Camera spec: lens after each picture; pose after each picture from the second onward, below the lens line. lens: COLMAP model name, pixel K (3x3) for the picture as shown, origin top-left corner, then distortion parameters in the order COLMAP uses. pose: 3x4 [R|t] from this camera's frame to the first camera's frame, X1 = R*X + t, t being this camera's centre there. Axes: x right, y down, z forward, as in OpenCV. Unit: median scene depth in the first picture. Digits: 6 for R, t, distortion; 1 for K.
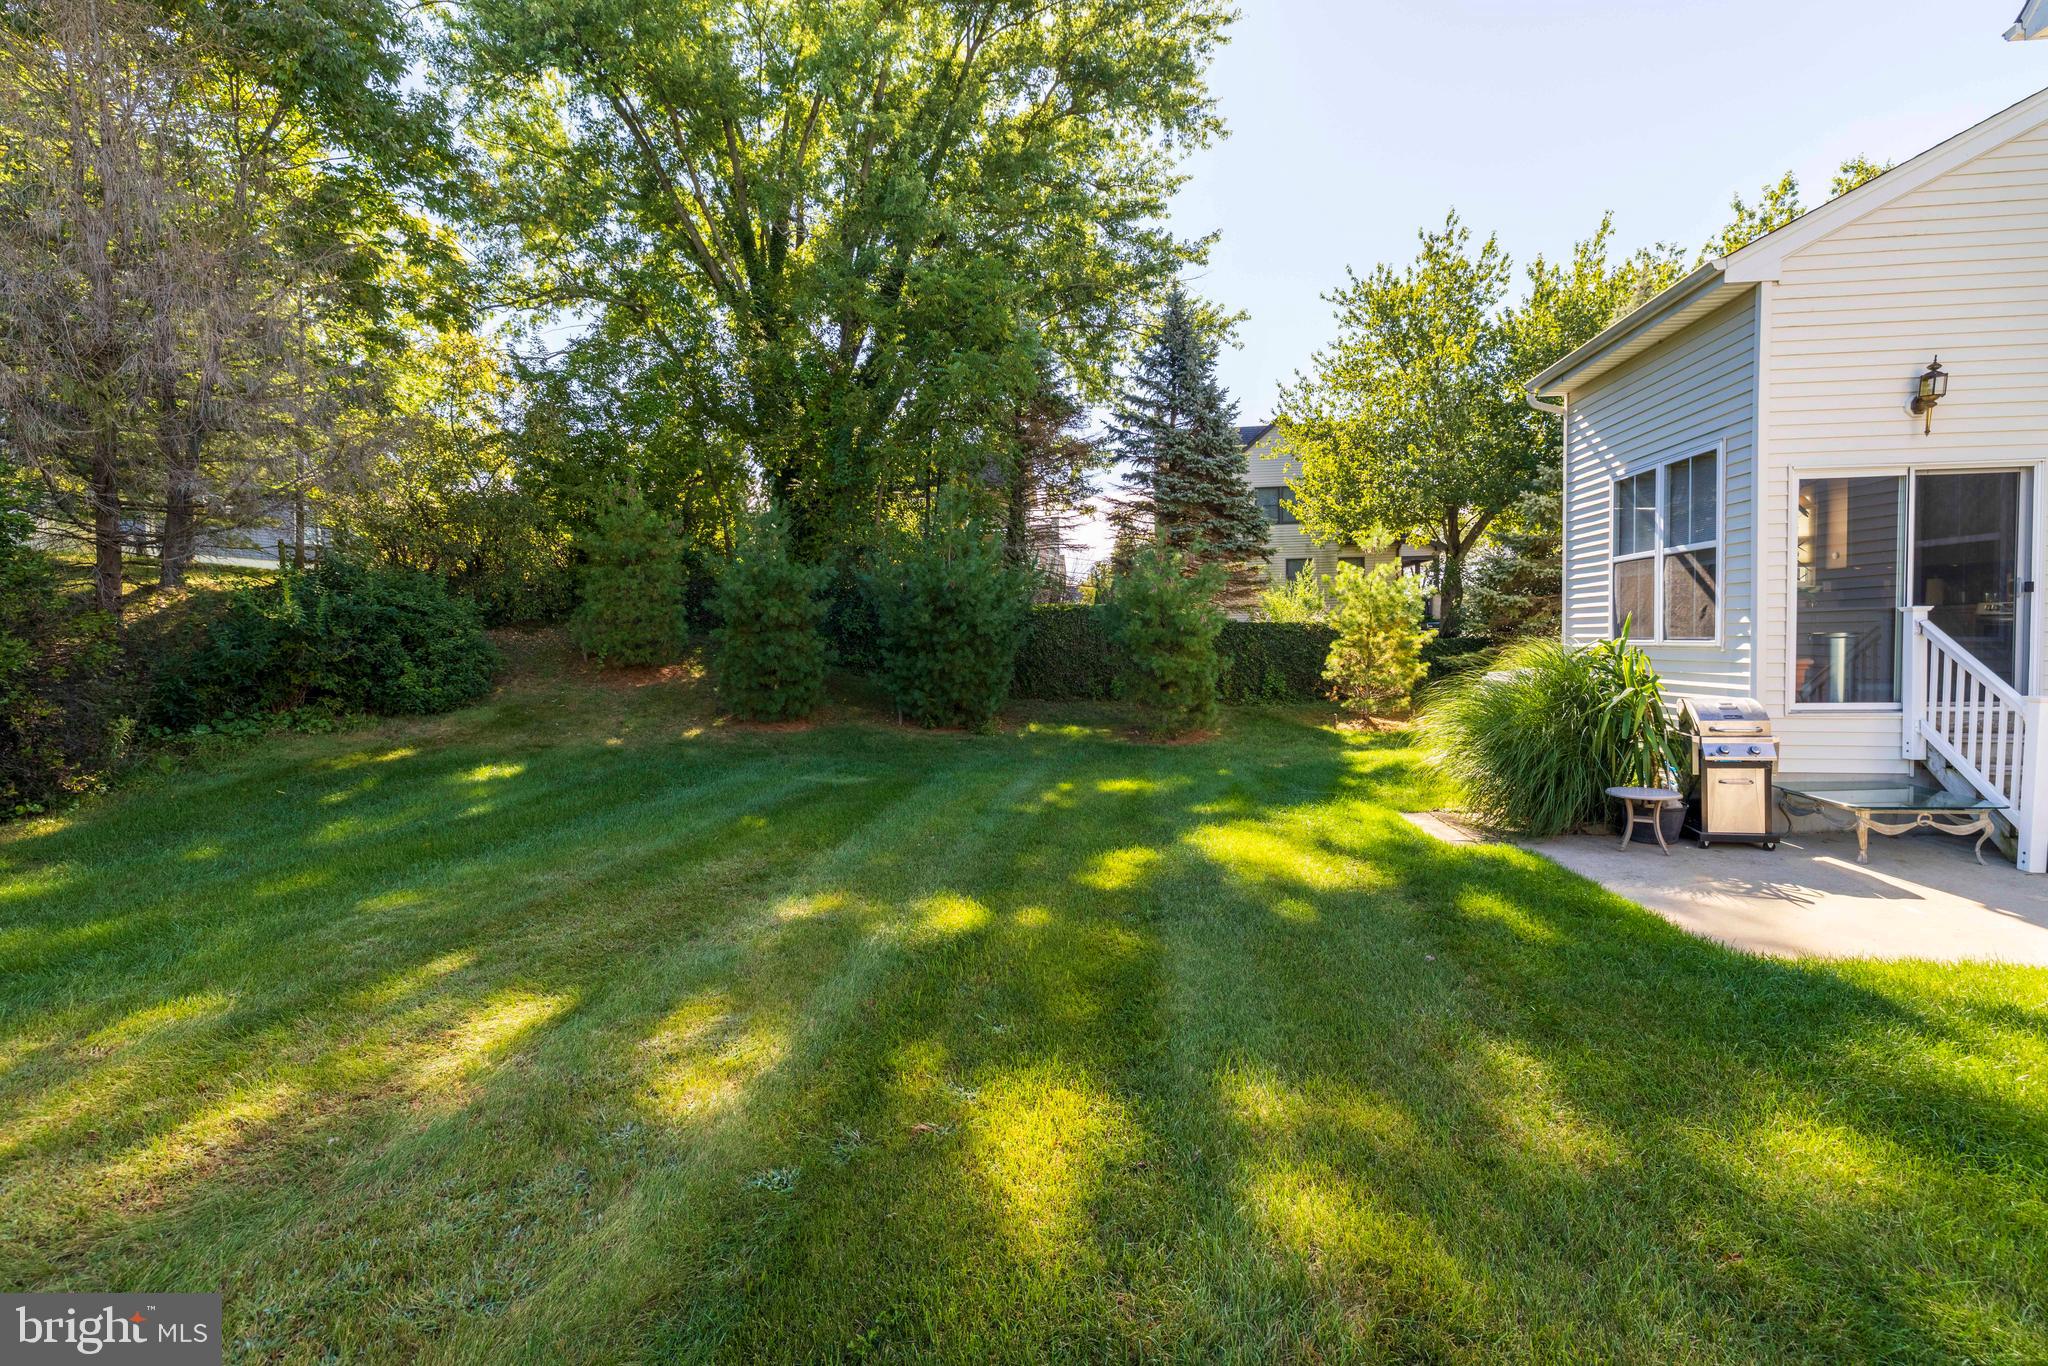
lens RADIAL K [[889.8, 0, 1014.2], [0, 889.8, 669.4], [0, 0, 1]] dist [0.002799, -0.000298]
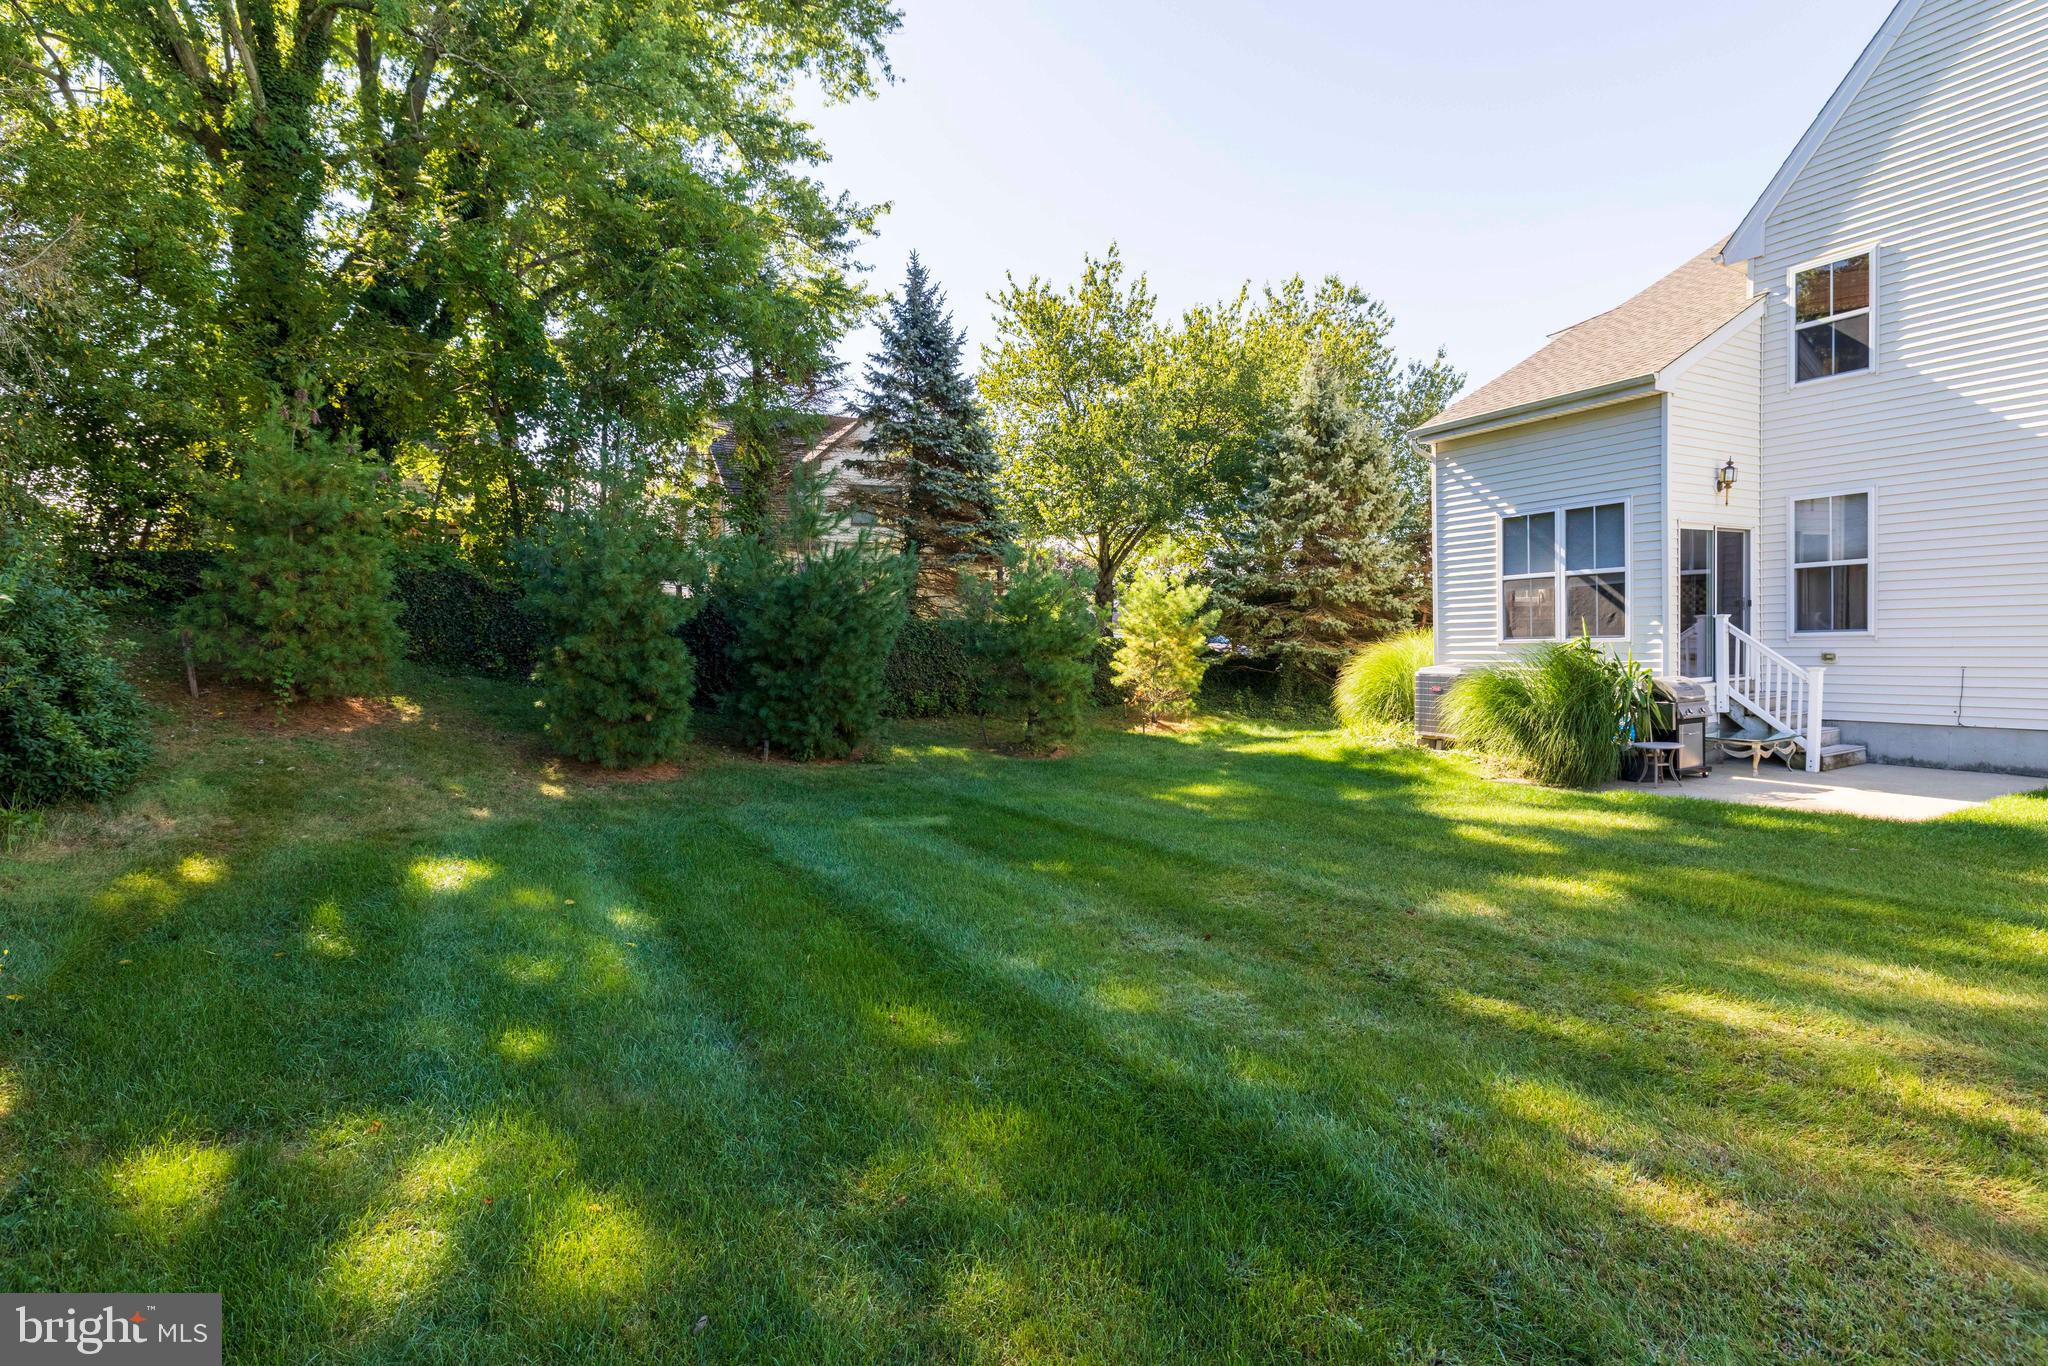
lens RADIAL K [[1023.7, 0, 1025.8], [0, 1023.7, 683.9], [0, 0, 1]] dist [-0.000835, -0.000039]
pose [[0.792674, -0.031376, 0.608838, -0.946729], [0.035892, 0.999344, 0.004772, -0.001102], [-0.608588, 0.018070, 0.793280, 0.288574]]
